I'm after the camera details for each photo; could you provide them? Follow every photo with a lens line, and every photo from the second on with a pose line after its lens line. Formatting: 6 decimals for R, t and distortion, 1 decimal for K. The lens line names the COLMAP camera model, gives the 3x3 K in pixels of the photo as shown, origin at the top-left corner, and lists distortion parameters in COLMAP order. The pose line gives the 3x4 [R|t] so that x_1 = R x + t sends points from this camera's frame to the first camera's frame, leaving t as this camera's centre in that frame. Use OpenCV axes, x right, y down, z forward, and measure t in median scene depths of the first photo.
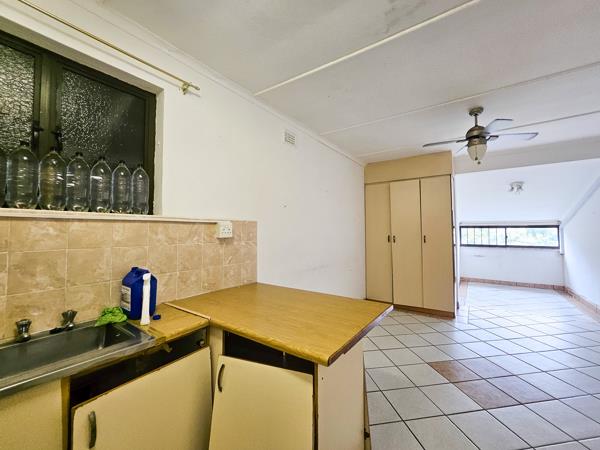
lens RADIAL K [[238.2, 0, 303.5], [0, 238.2, 220.8], [0, 0, 1]] dist [-0.003700, -0.000701]
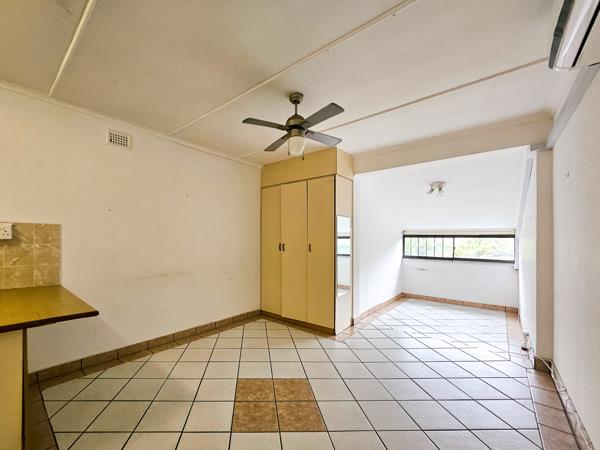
lens RADIAL K [[253.3, 0, 264.7], [0, 253.3, 240.0], [0, 0, 1]] dist [-0.003155, -0.001933]
pose [[0.992758, 0.009924, -0.119722, 0.464401], [-0.005462, 0.999280, 0.037538, 0.013689], [0.120008, -0.036612, 0.992098, 0.031061]]
